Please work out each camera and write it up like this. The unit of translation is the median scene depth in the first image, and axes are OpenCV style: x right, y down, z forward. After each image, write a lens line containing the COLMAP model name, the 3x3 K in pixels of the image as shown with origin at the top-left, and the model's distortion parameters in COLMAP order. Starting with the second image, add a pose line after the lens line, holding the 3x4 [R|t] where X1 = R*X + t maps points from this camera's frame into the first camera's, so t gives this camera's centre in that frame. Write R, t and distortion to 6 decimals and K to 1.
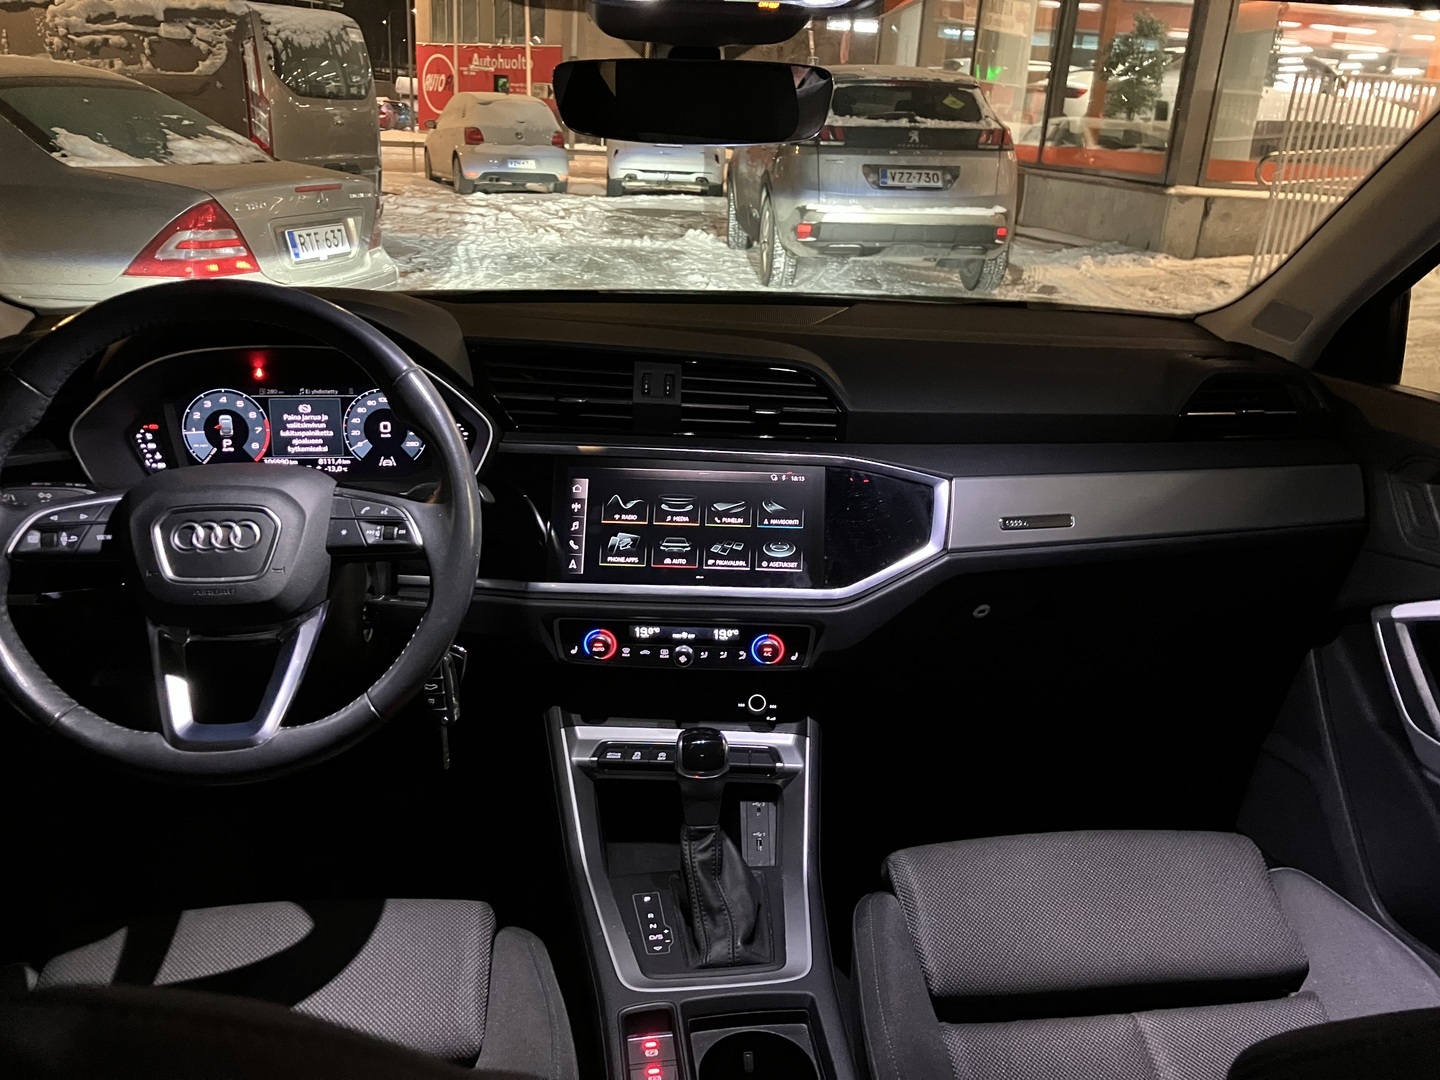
lens RADIAL K [[1162.8, 0, 720.0], [0, 1162.8, 540.0], [0, 0, 1]] dist [0.183912, -0.226640]
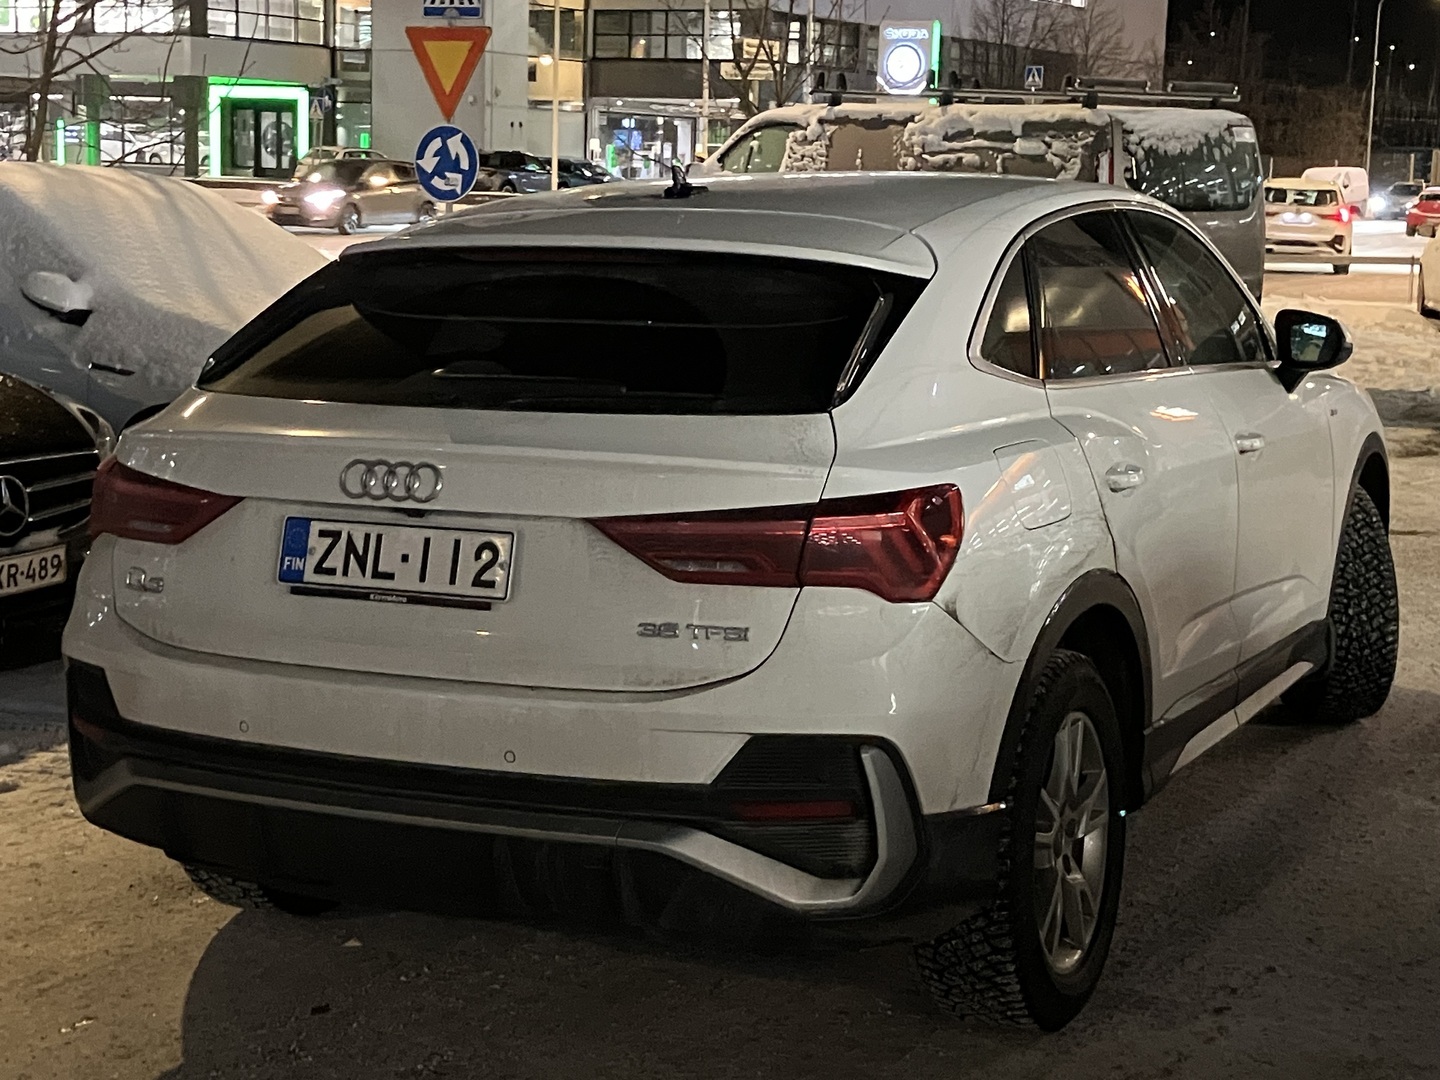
lens RADIAL K [[2301.0, 0, 720.0], [0, 2301.0, 540.0], [0, 0, 1]] dist [0.025888, 0.064891]
pose [[0.834683, 0.050575, -0.548404, 0.283361], [-0.159695, 0.975218, -0.153123, 0.143923], [0.527070, 0.215386, 0.822074, -0.418829]]
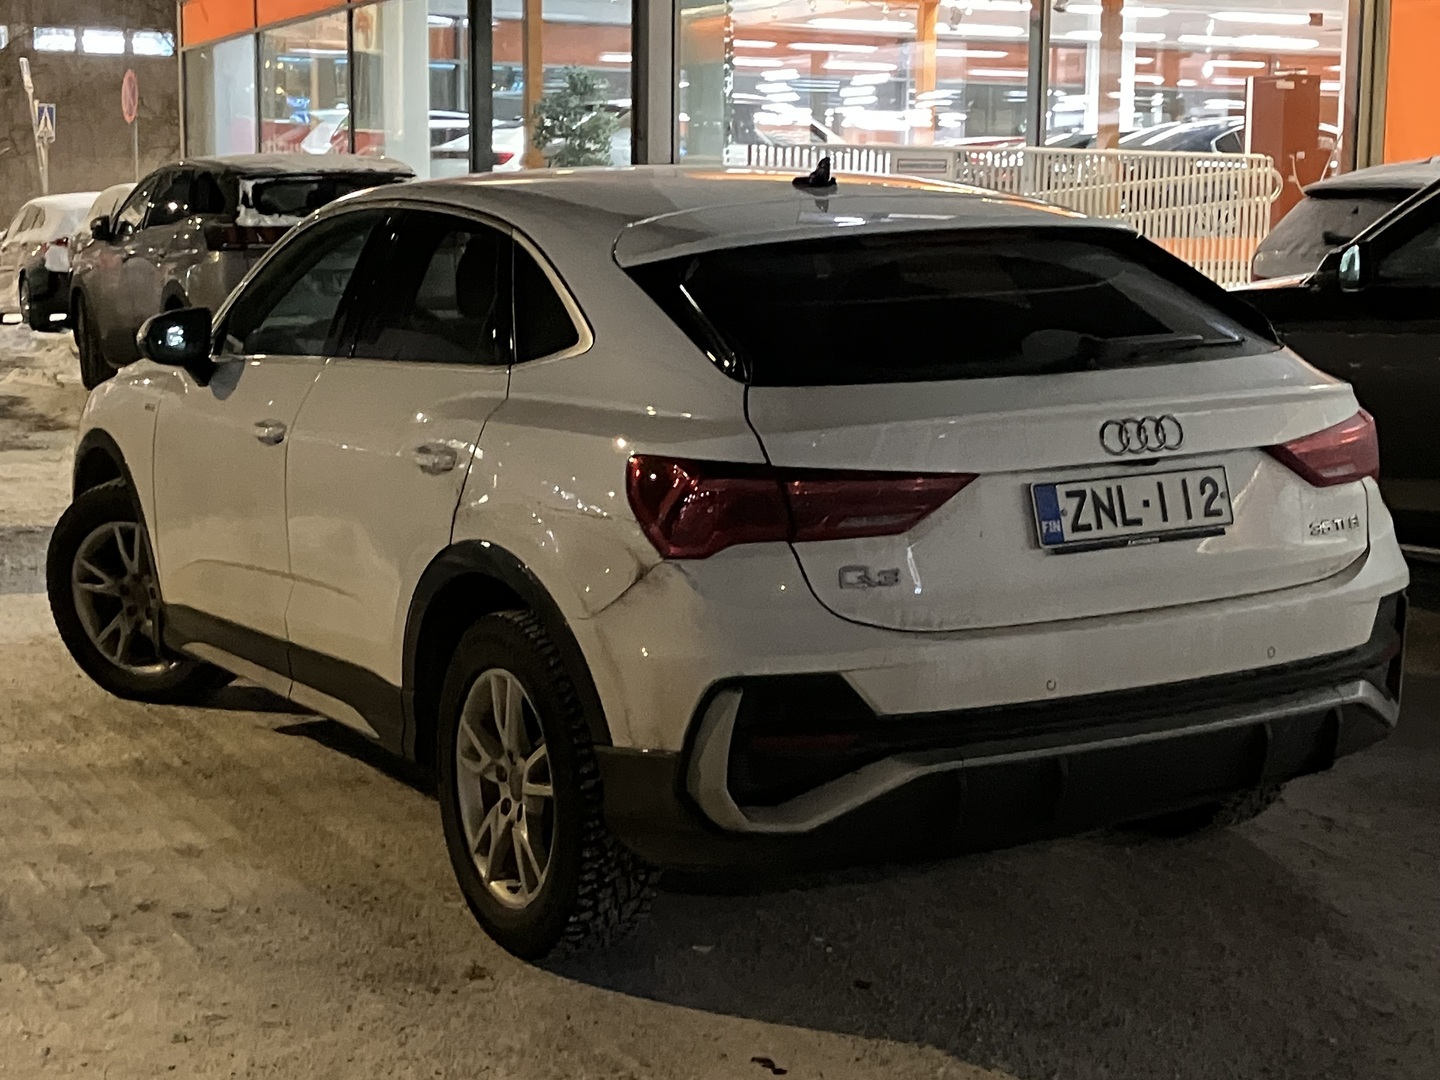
lens RADIAL K [[2301.0, 0, 720.0], [0, 2301.0, 540.0], [0, 0, 1]] dist [0.025888, 0.064891]
pose [[0.928985, -0.101457, 0.355940, -0.173694], [0.163831, 0.975070, -0.149659, 0.153696], [-0.331882, 0.197345, 0.922447, -0.493742]]
